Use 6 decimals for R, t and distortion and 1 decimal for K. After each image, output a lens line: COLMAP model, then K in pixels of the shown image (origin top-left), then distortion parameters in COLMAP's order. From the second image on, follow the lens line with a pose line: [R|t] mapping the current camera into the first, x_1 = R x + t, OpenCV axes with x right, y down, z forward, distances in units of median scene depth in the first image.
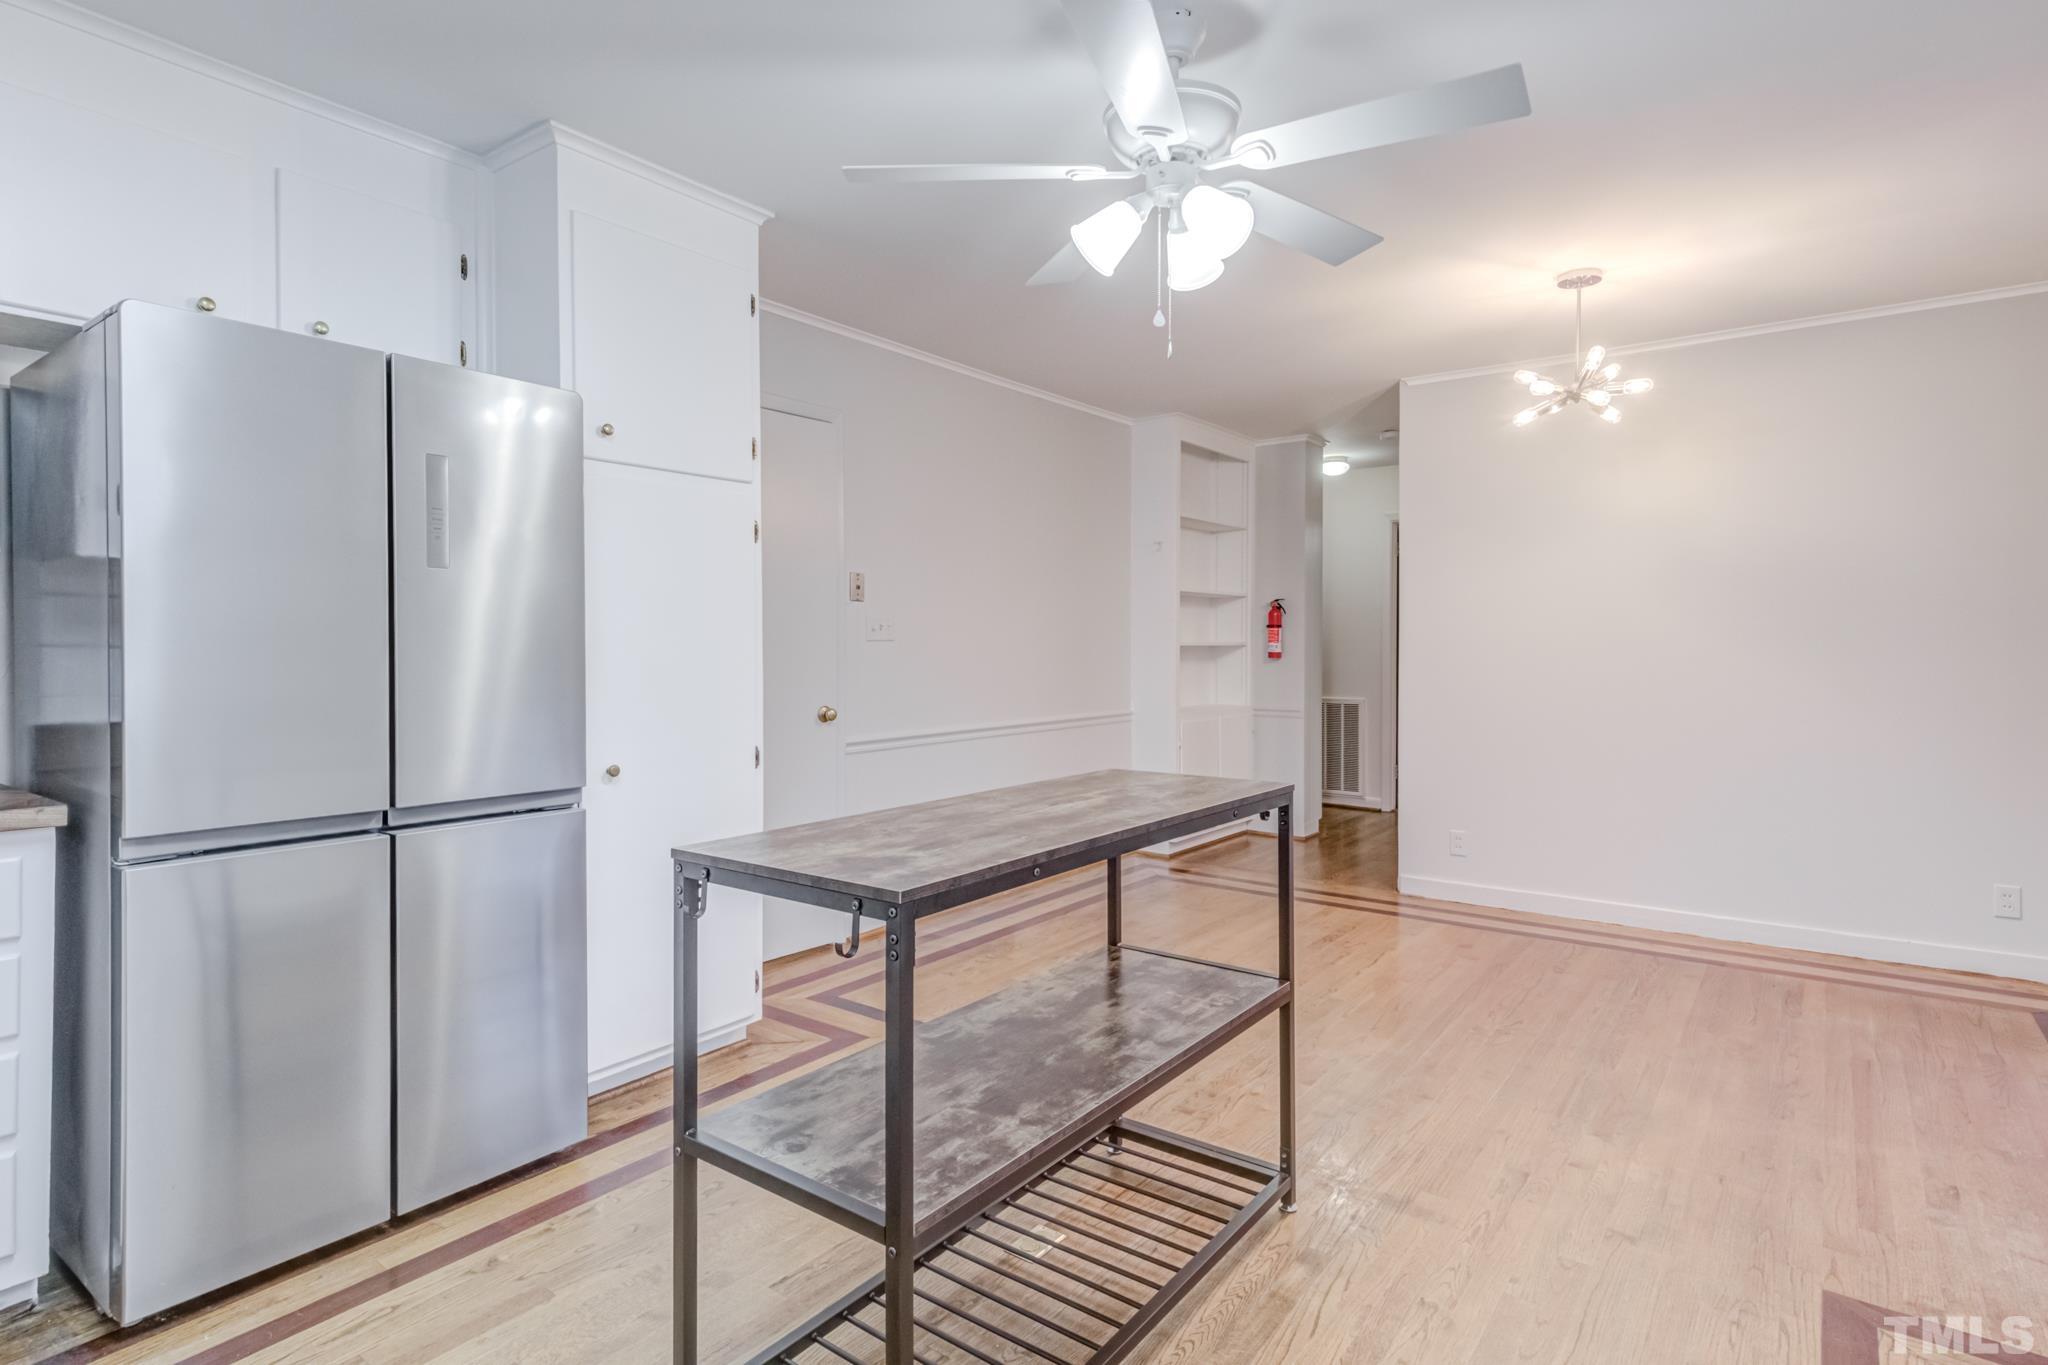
lens RADIAL K [[1075.1, 0, 1028.9], [0, 1075.1, 663.2], [0, 0, 1]] dist [0.018481, -0.002318]
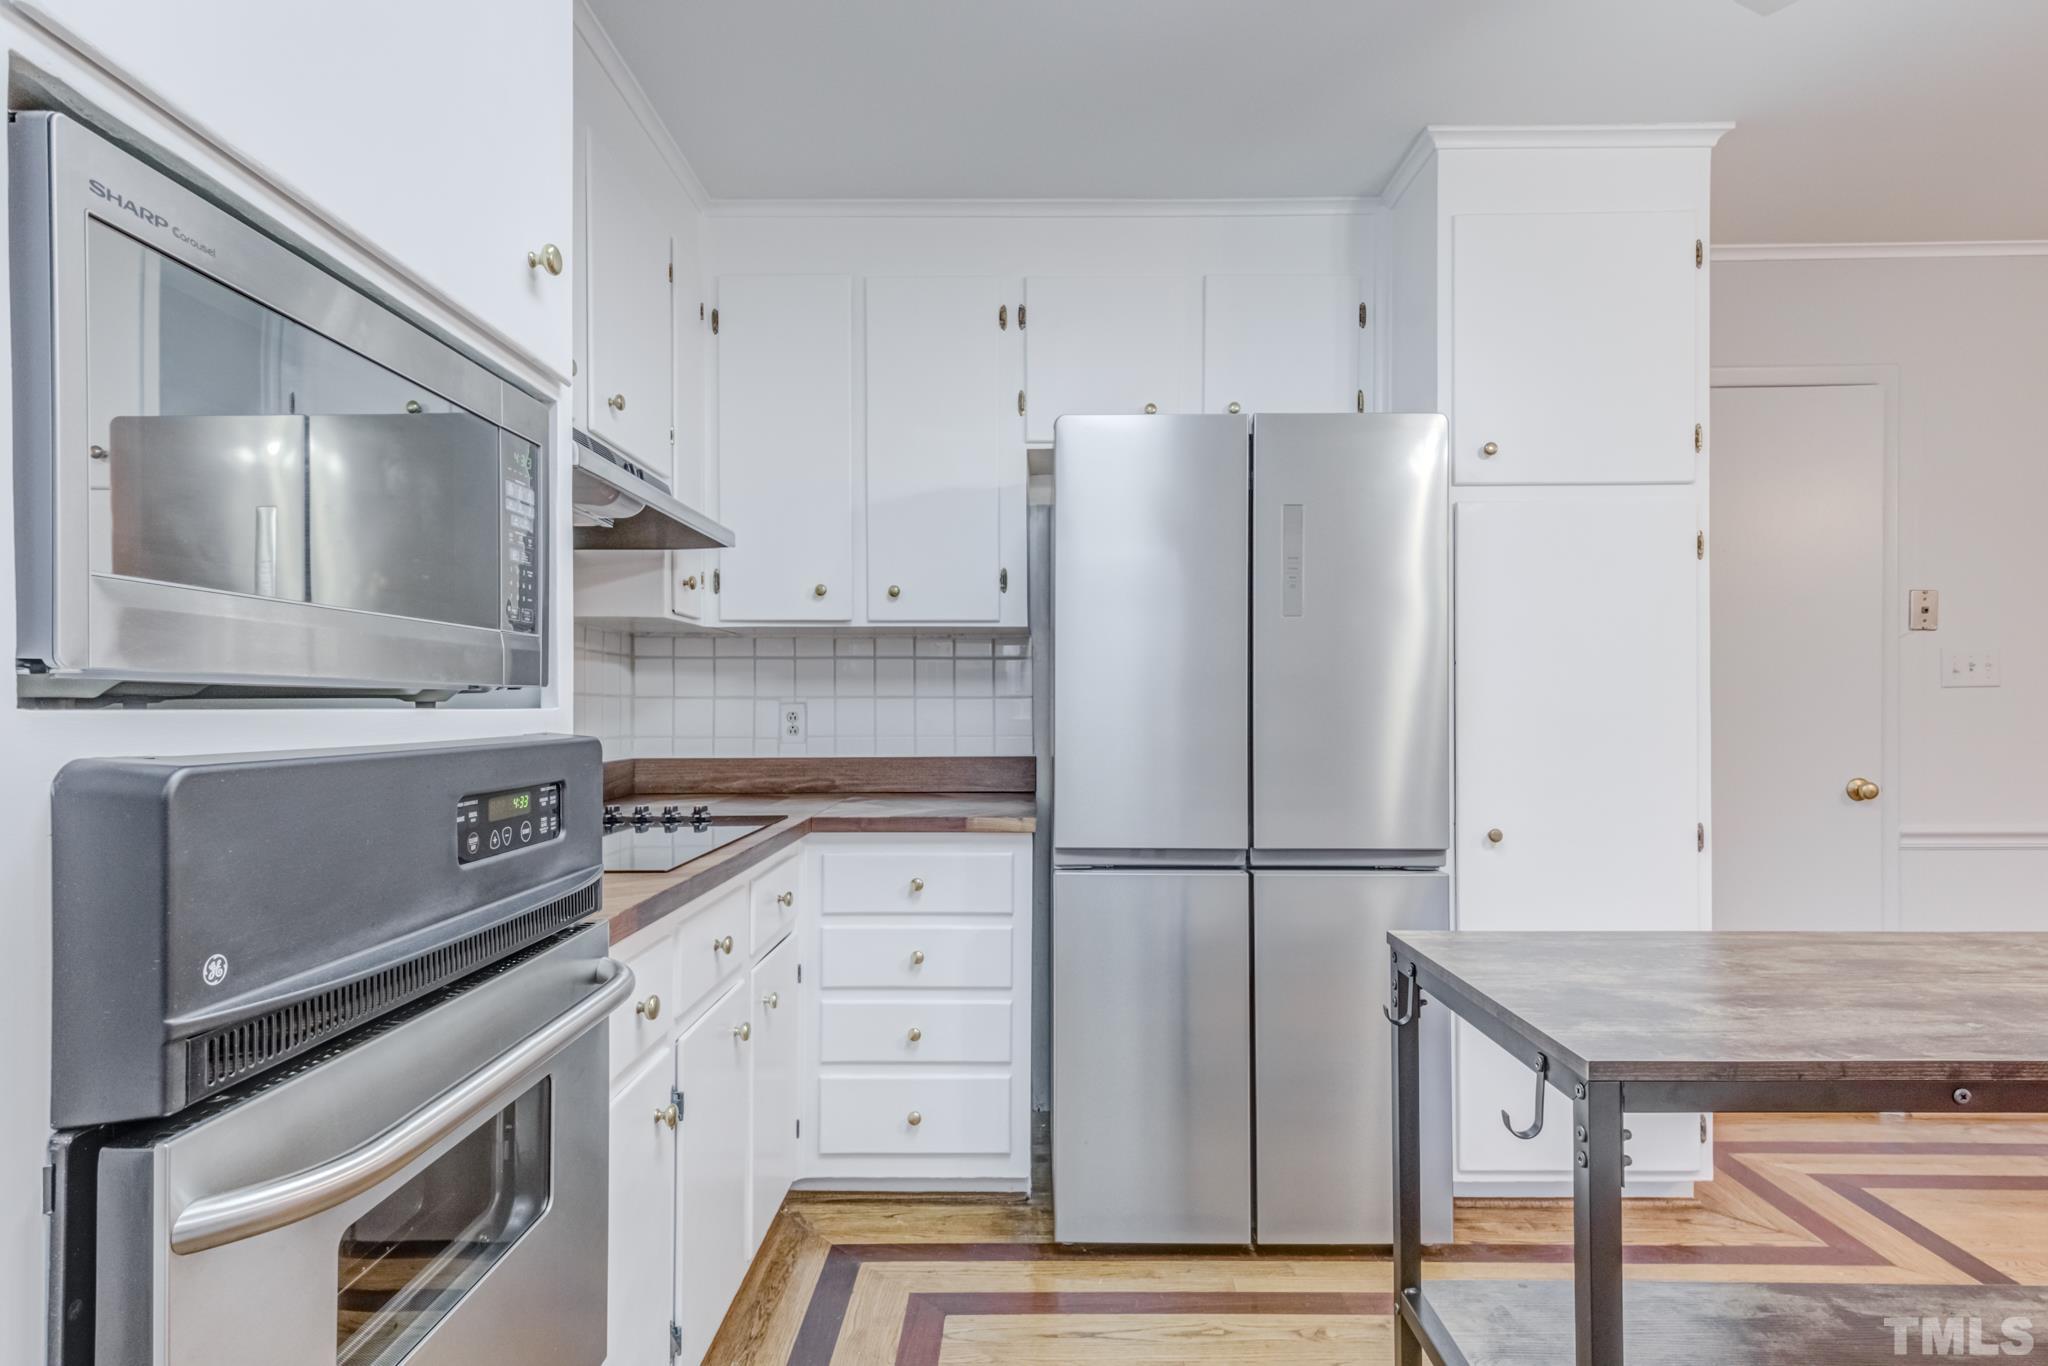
lens RADIAL K [[1075.1, 0, 1028.7], [0, 1075.1, 705.1], [0, 0, 1]] dist [0.018481, -0.002318]
pose [[0.596005, 0.002415, -0.802977, 0.095758], [-0.013819, 0.999878, -0.007250, 0.005479], [0.802862, 0.015418, 0.595965, 0.170513]]
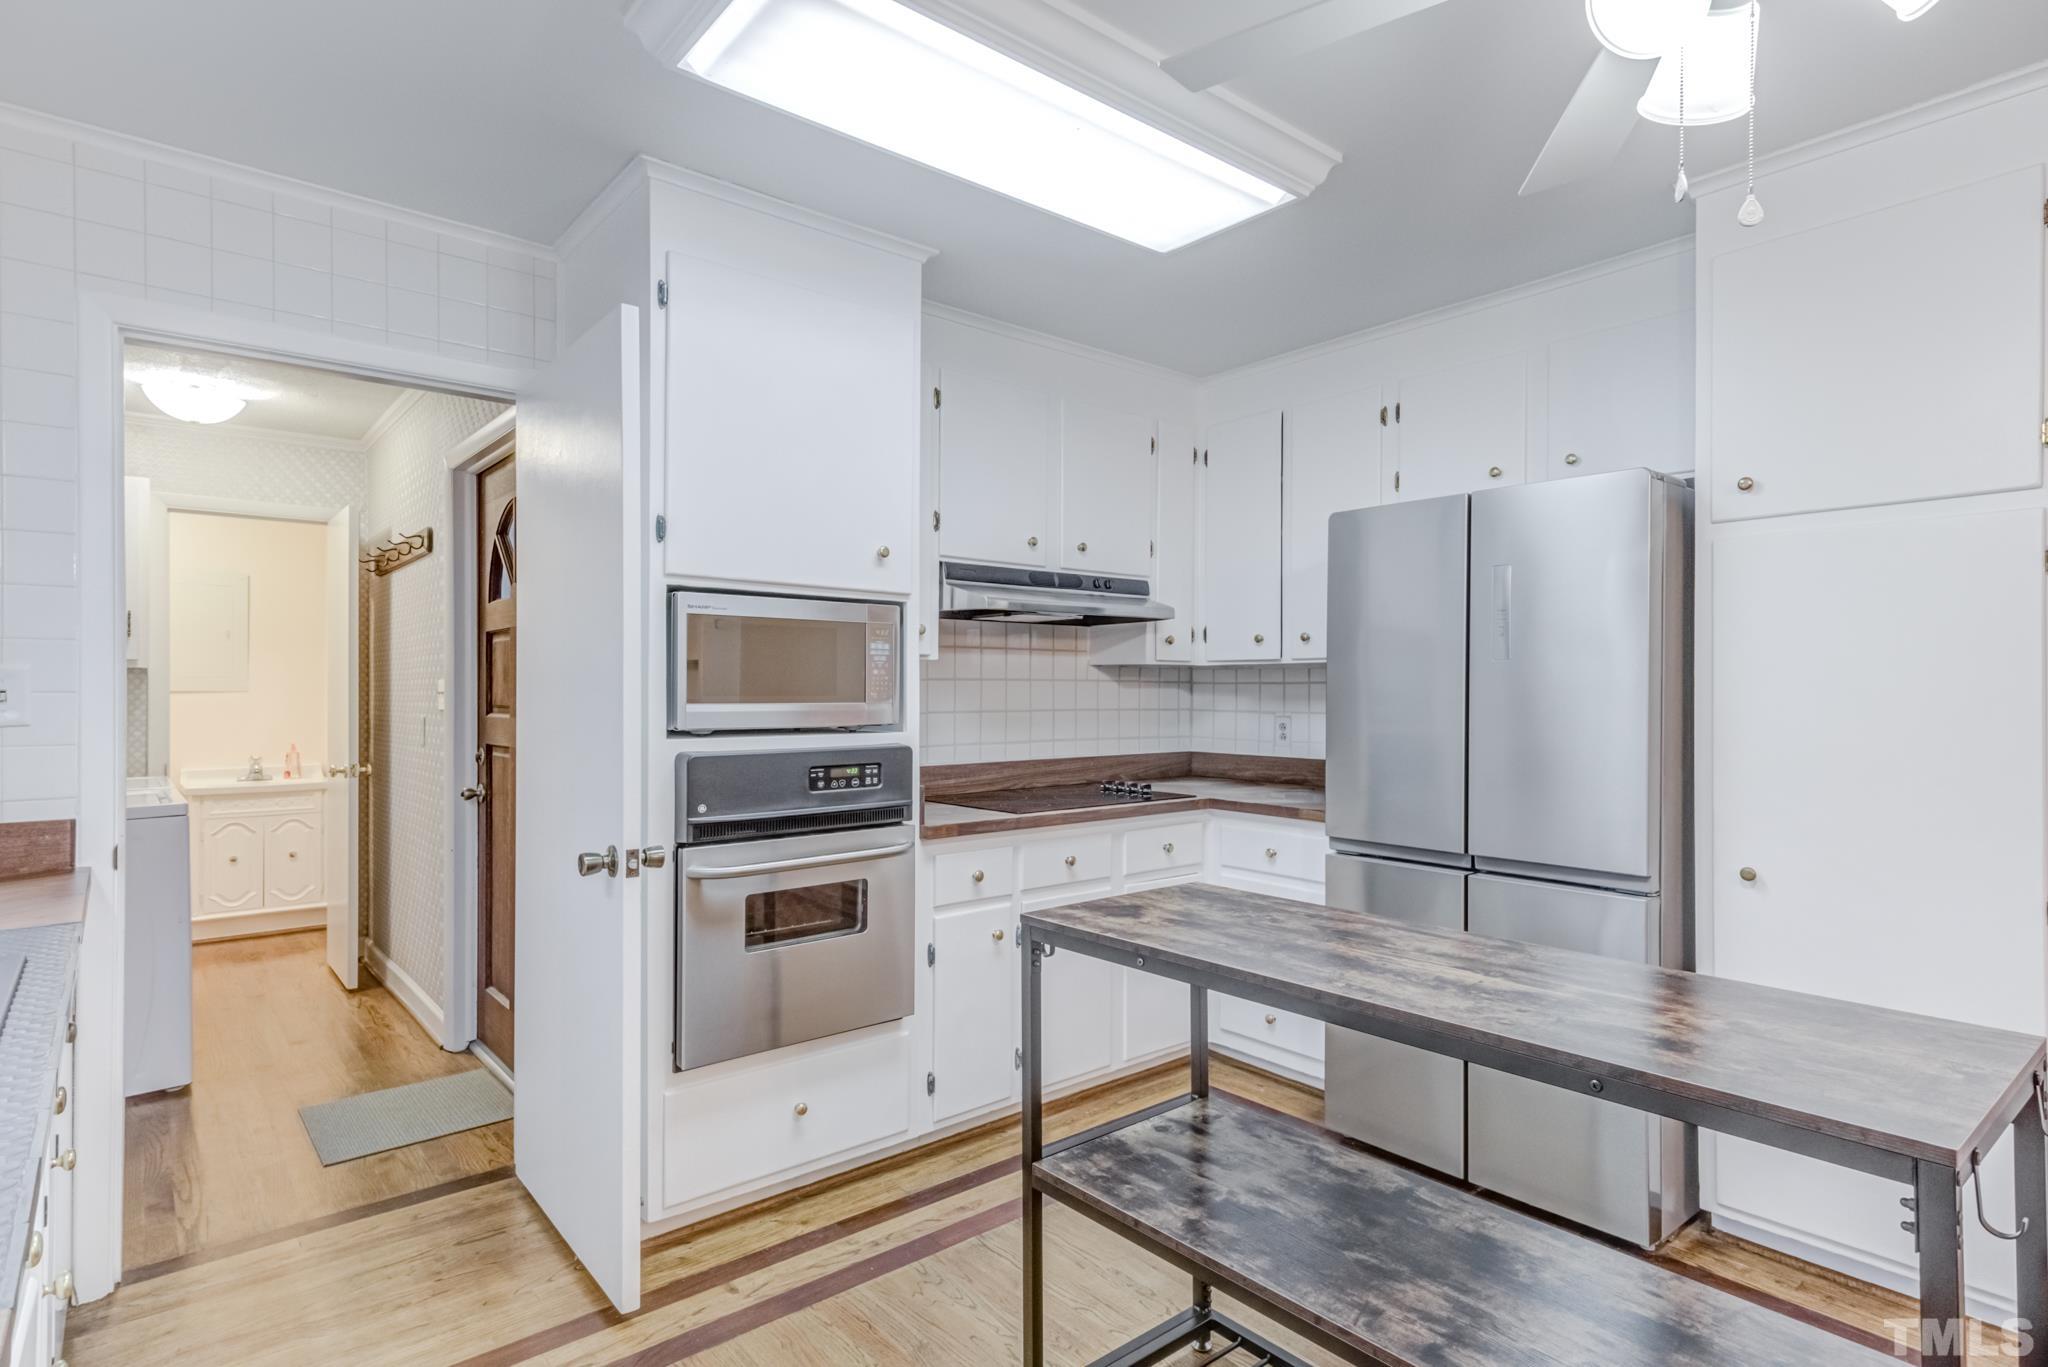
lens RADIAL K [[1075.1, 0, 1031.1], [0, 1075.1, 677.7], [0, 0, 1]] dist [0.018481, -0.002318]
pose [[-0.232704, -0.006260, -0.972528, 0.616376], [-0.016245, 0.999865, -0.002549, -0.047309], [0.972412, 0.015206, -0.232774, 0.654903]]
